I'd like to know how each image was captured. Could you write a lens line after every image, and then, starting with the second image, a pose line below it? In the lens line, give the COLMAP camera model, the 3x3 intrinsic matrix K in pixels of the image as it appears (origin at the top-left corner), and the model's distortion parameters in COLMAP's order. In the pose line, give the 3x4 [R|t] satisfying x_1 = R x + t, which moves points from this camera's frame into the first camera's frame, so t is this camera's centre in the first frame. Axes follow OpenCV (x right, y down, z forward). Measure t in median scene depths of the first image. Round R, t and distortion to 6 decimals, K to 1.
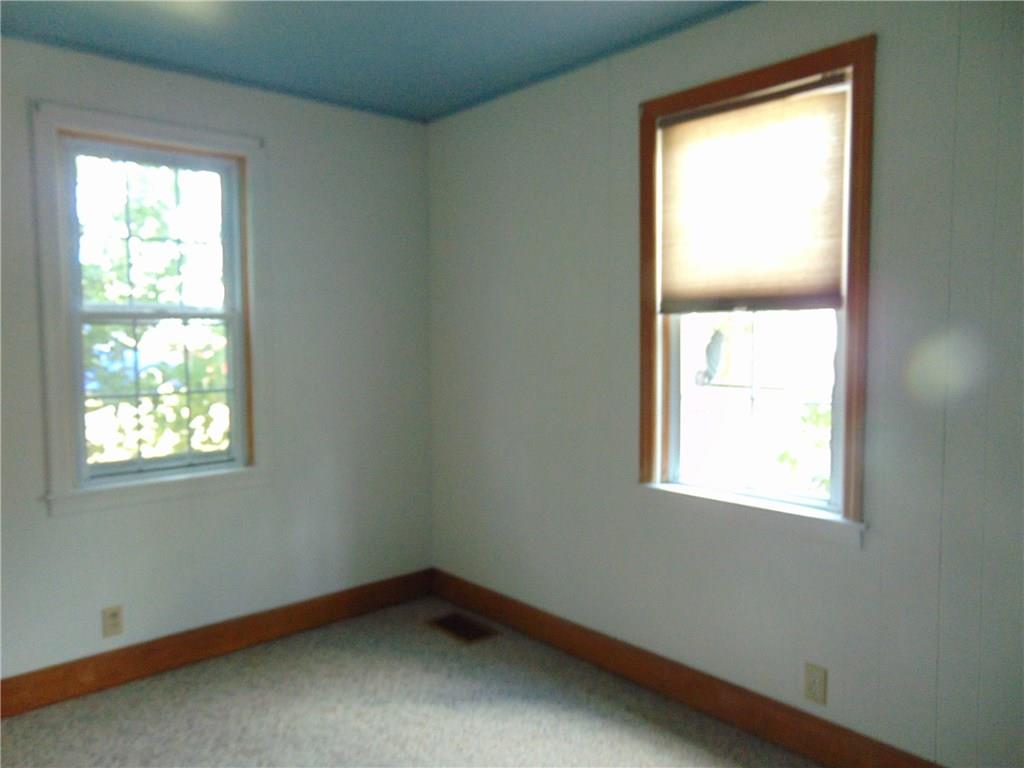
lens RADIAL K [[757.3, 0, 518.8], [0, 757.3, 383.9], [0, 0, 1]] dist [-0.028389, 0.040049]
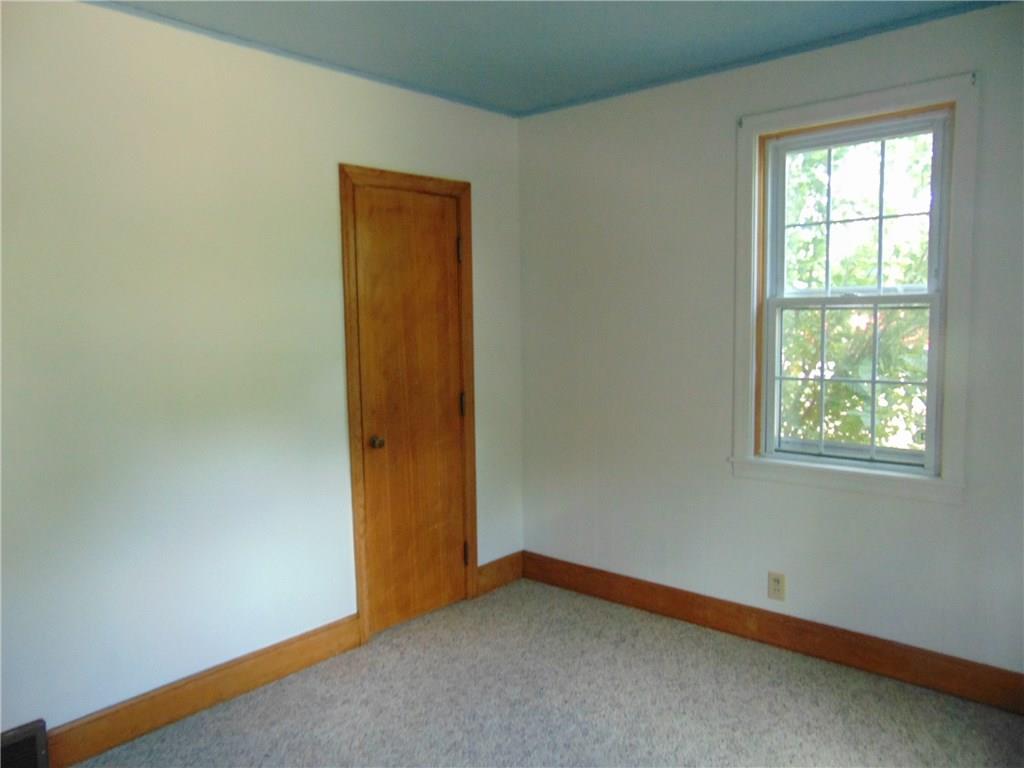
lens RADIAL K [[757.3, 0, 518.2], [0, 757.3, 384.9], [0, 0, 1]] dist [-0.028389, 0.040049]
pose [[0.133500, 0.091442, -0.986821, 0.448435], [-0.059991, 0.994654, 0.084052, -0.039643], [0.989231, 0.047979, 0.138272, 0.470590]]
